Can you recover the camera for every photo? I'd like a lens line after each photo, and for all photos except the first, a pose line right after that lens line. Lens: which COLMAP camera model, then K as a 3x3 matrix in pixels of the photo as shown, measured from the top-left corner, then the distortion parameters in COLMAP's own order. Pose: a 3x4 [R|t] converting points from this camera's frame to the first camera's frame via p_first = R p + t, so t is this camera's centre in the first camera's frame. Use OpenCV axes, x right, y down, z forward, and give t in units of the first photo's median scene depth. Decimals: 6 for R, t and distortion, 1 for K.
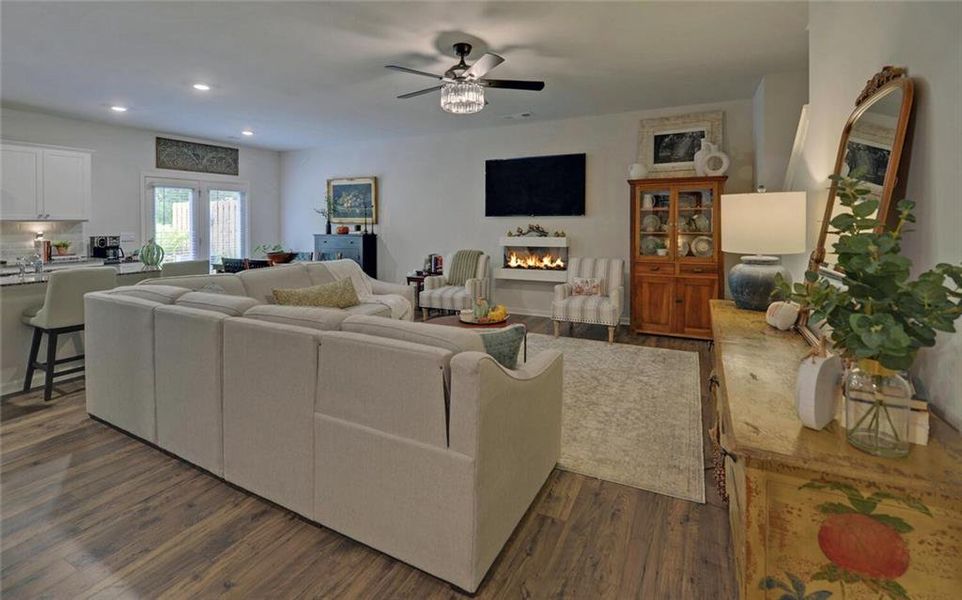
lens RADIAL K [[431.2, 0, 532.7], [0, 431.2, 227.2], [0, 0, 1]] dist [-0.008770, -0.000951]
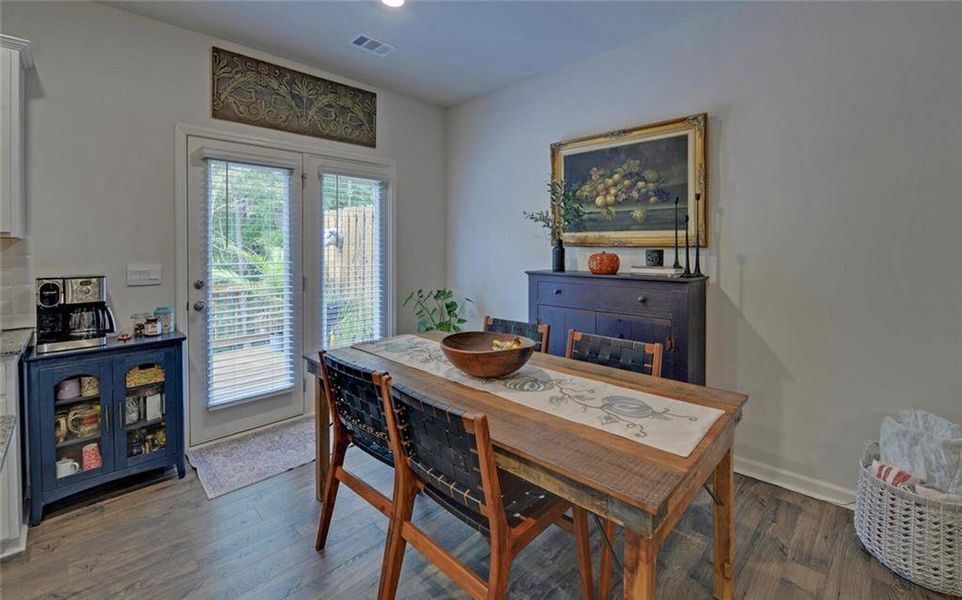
lens RADIAL K [[403.3, 0, 499.8], [0, 403.3, 248.9], [0, 0, 1]] dist [-0.023018, -0.000059]
pose [[0.946538, 0.005723, -0.322542, -0.477407], [-0.006901, 0.999973, -0.002510, -0.004336], [0.322519, 0.004602, 0.946552, 0.725542]]
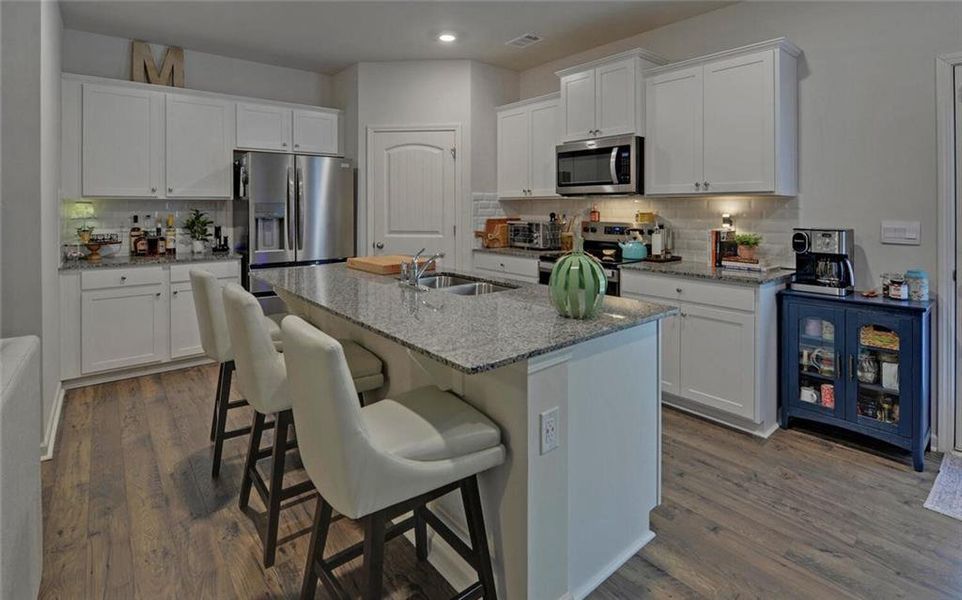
lens RADIAL K [[467.8, 0, 497.9], [0, 467.8, 203.8], [0, 0, 1]] dist [0.004279, -0.000362]
pose [[-0.412997, 0.000263, -0.910732, -0.397504], [-0.008120, 0.999959, 0.003972, -0.002785], [0.910696, 0.009036, -0.412978, 0.821488]]
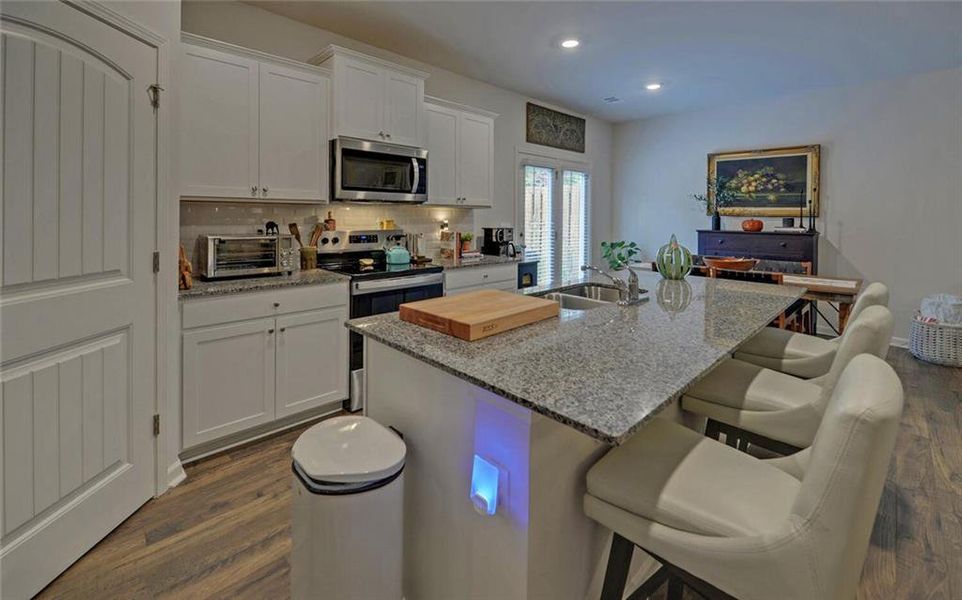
lens RADIAL K [[397.6, 0, 474.8], [0, 397.6, 215.5], [0, 0, 1]] dist [-0.019837, -0.000459]
pose [[0.920897, 0.014216, -0.389548, -0.698204], [-0.018275, 0.999810, -0.006716, 0.004536], [0.389379, 0.013303, 0.920982, 0.291751]]
